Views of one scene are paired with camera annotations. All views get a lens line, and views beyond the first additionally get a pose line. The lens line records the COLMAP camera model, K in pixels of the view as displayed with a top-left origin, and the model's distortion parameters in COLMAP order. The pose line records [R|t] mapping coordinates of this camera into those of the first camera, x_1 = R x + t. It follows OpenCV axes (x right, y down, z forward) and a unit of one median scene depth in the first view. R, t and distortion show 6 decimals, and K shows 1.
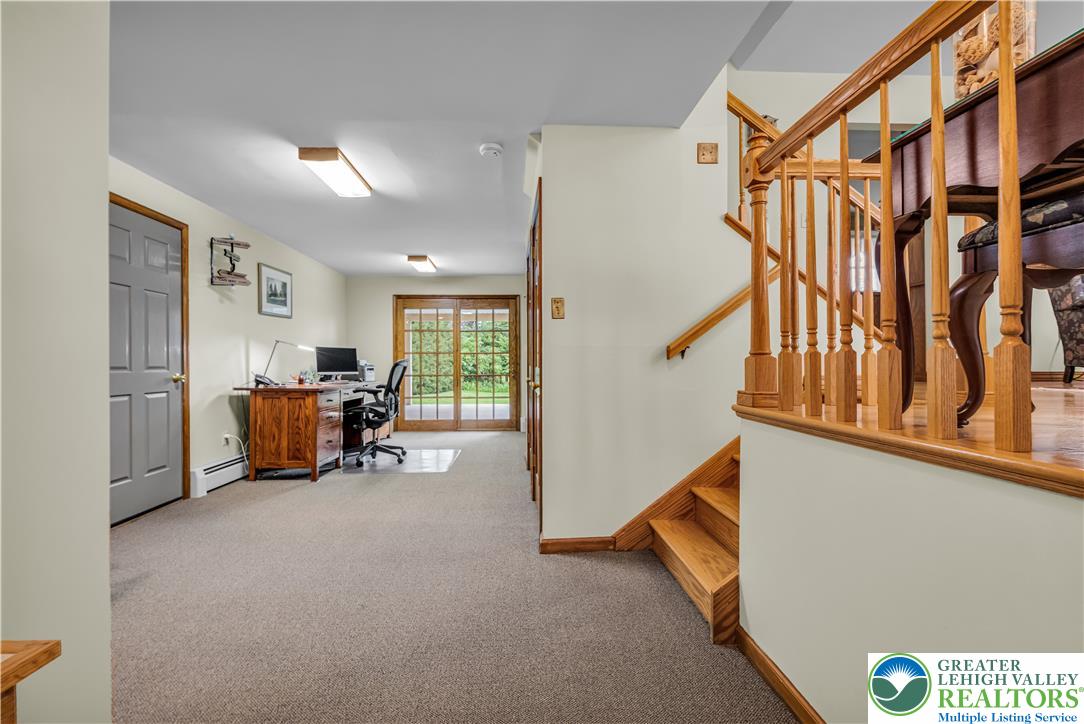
lens RADIAL K [[454.4, 0, 539.3], [0, 454.4, 364.5], [0, 0, 1]] dist [0.001054, -0.000232]
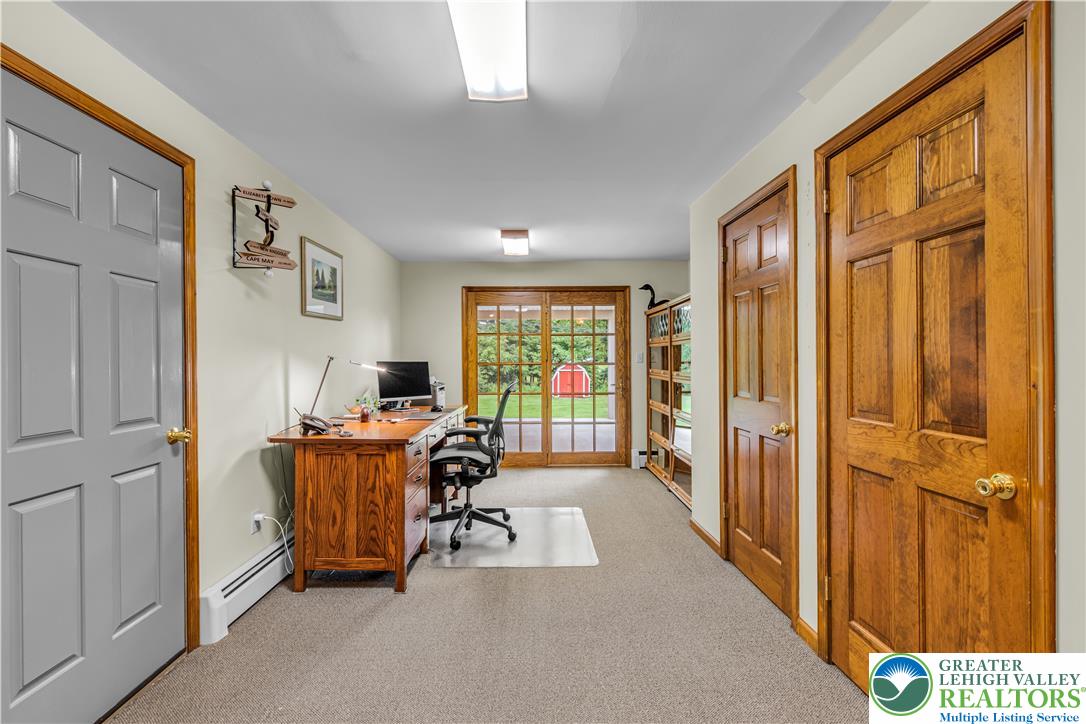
lens RADIAL K [[473.4, 0, 543.0], [0, 473.4, 362.0], [0, 0, 1]] dist [0.000836, 0.000362]
pose [[0.999750, -0.002576, -0.022232, -0.290246], [0.002612, 0.999995, 0.001590, -0.050173], [0.022227, -0.001648, 0.999752, 0.373565]]
